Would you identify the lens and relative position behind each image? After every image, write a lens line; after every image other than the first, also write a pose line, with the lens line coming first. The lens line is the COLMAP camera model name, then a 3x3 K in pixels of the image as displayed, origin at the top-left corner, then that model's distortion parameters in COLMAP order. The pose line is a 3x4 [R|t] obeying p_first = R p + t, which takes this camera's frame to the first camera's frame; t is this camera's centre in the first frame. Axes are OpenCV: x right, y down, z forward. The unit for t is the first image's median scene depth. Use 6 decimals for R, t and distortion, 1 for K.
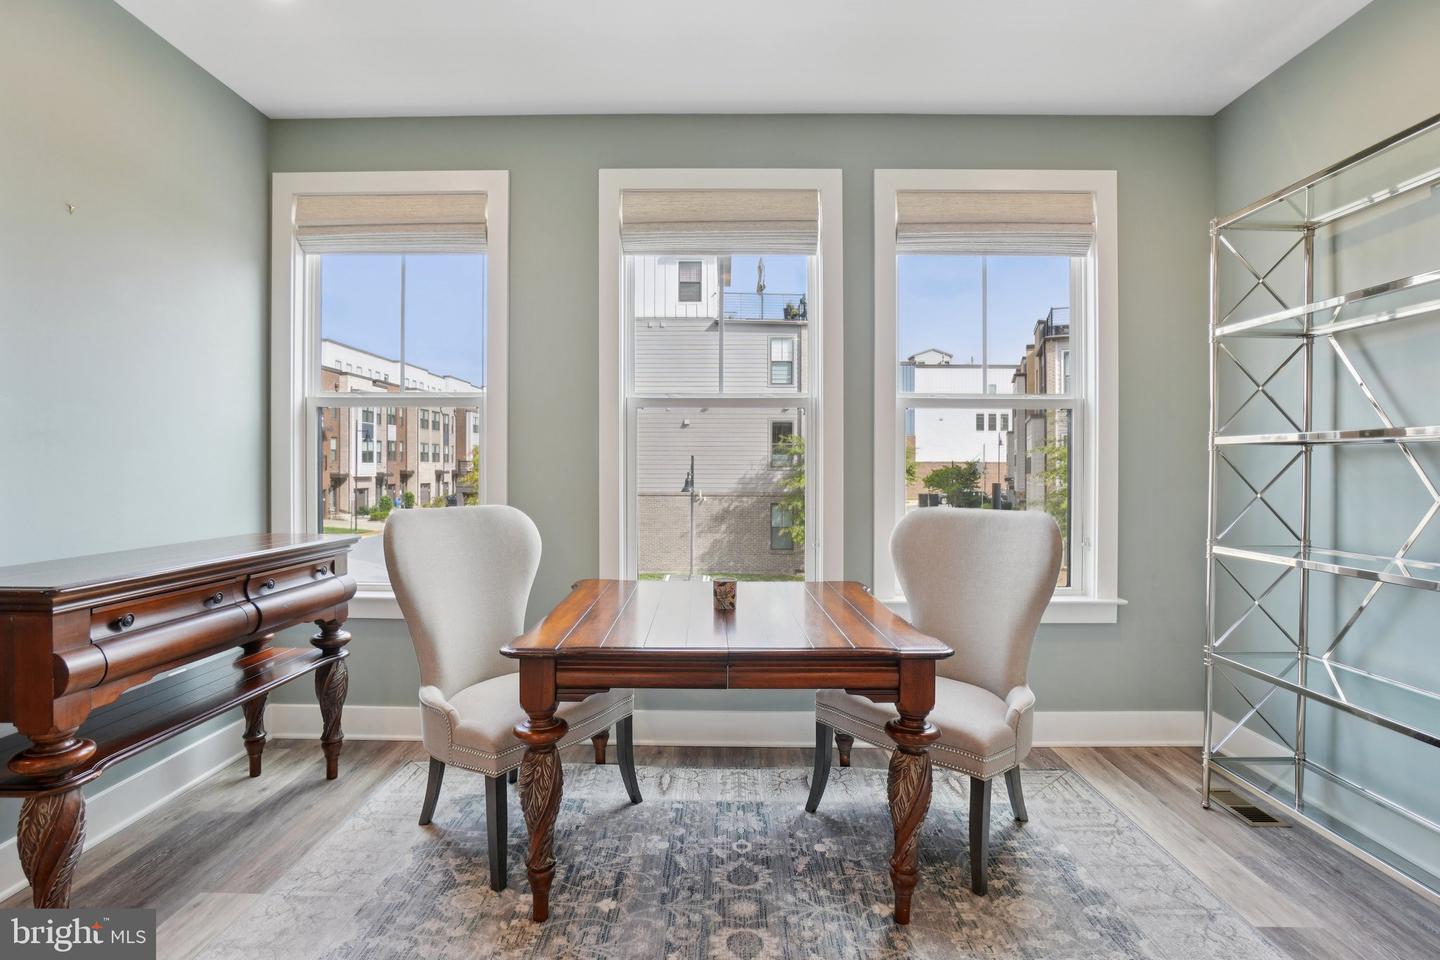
lens RADIAL K [[712.8, 0, 724.8], [0, 712.8, 472.4], [0, 0, 1]] dist [-0.045747, 0.021026]
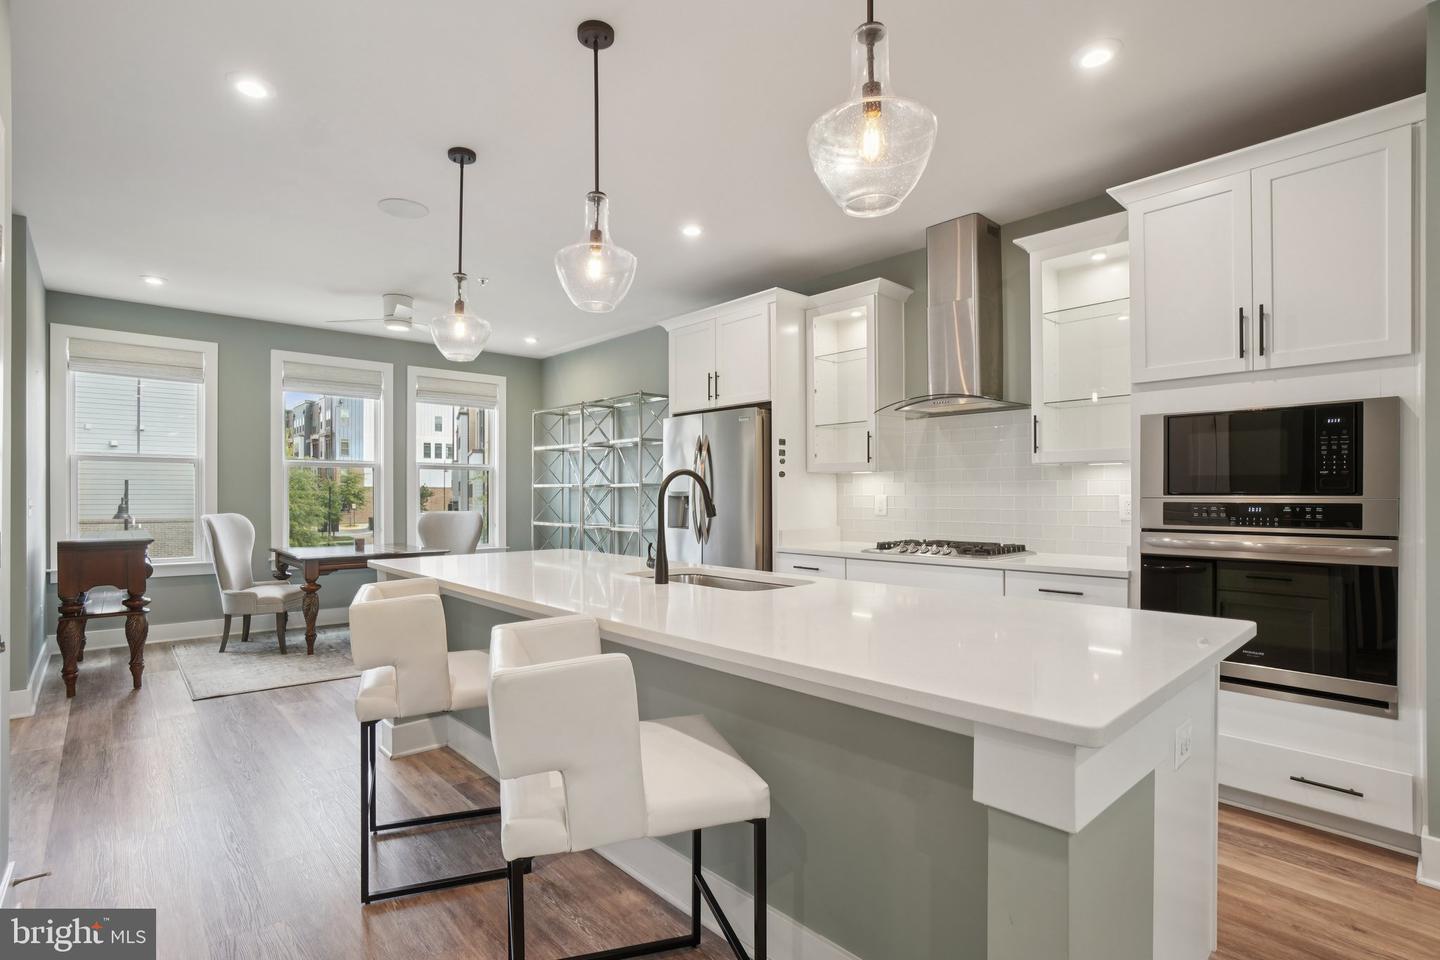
lens RADIAL K [[685.4, 0, 691.2], [0, 685.4, 496.0], [0, 0, 1]] dist [-0.042918, 0.021238]
pose [[0.752531, -0.003145, 0.658550, -0.542537], [0.003642, 0.999993, 0.000615, -0.001997], [-0.658547, 0.001936, 0.752537, -1.250768]]
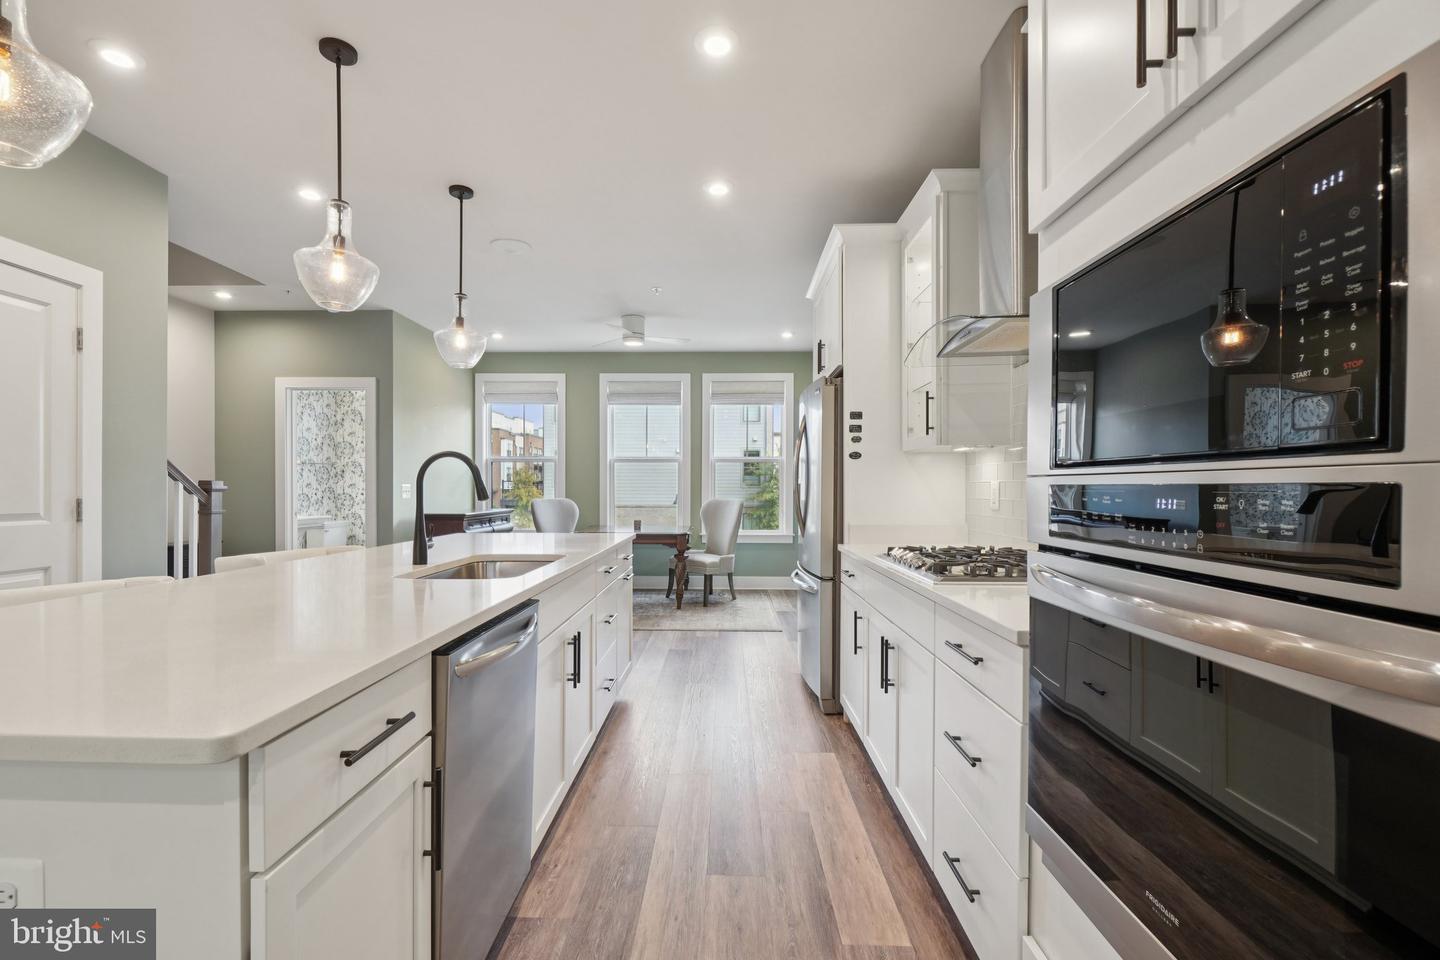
lens RADIAL K [[631.1, 0, 720.0], [0, 631.1, 480.0], [0, 0, 1]] dist [0.001777, 0.000007]
pose [[0.999936, -0.003208, -0.010808, 0.295962], [0.003043, 0.999880, -0.015180, 0.010088], [0.010855, 0.015146, 0.999826, -1.352753]]
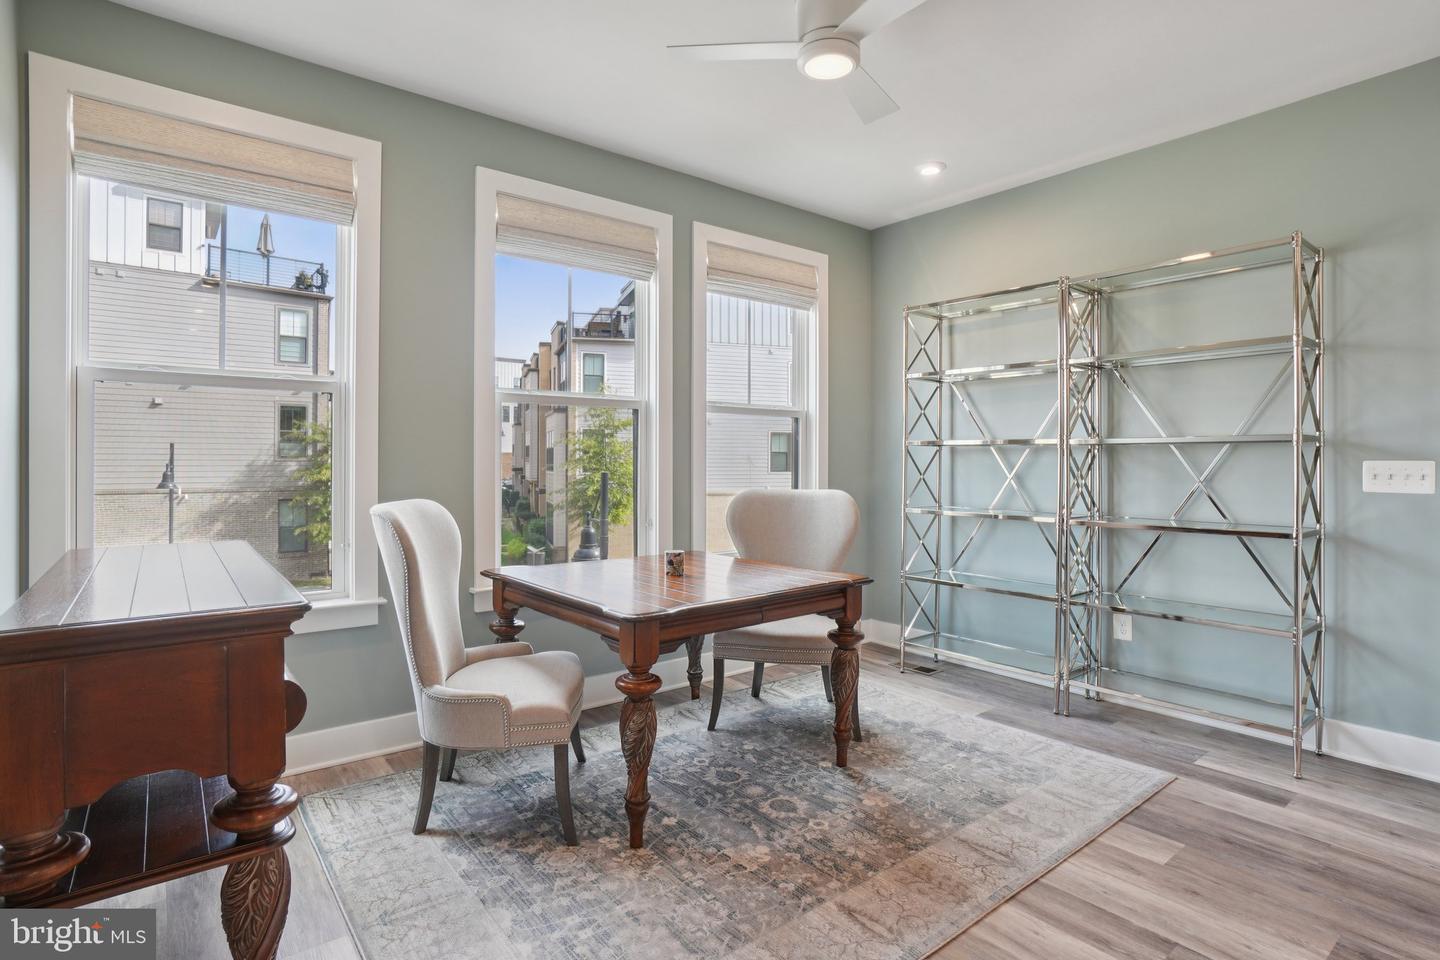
lens RADIAL K [[718.6, 0, 712.9], [0, 718.6, 457.1], [0, 0, 1]] dist [-0.046887, 0.022668]
pose [[0.778560, 0.000755, 0.627570, -0.545288], [0.003982, 0.999973, -0.006144, -0.003125], [-0.627558, 0.007282, 0.778536, -0.004822]]
